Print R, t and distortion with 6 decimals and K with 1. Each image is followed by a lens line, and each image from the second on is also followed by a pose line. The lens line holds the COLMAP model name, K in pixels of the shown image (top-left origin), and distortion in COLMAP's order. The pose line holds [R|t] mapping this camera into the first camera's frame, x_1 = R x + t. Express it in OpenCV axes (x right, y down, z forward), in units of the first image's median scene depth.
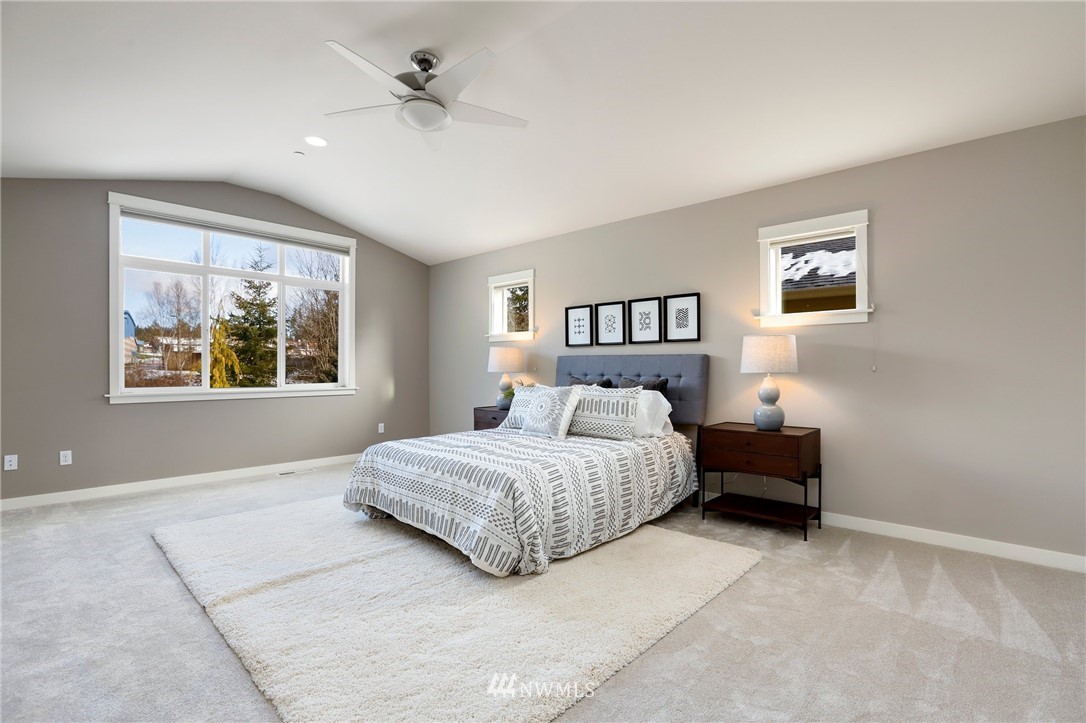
lens RADIAL K [[501.0, 0, 546.1], [0, 501.0, 368.3], [0, 0, 1]] dist [-0.026119, 0.012740]
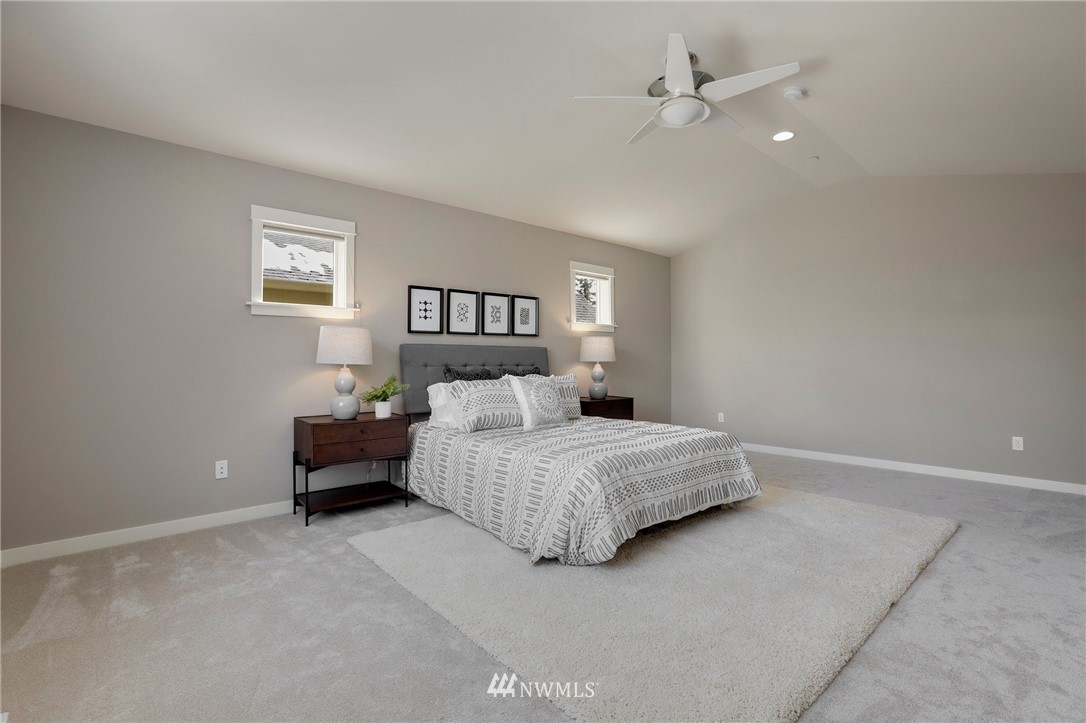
lens RADIAL K [[501.0, 0, 546.2], [0, 501.0, 355.3], [0, 0, 1]] dist [-0.026119, 0.012740]
pose [[0.094111, 0.005898, 0.995544, -0.828044], [0.004552, 0.999969, -0.006355, 0.000093], [-0.995551, 0.005130, 0.094081, 0.762078]]
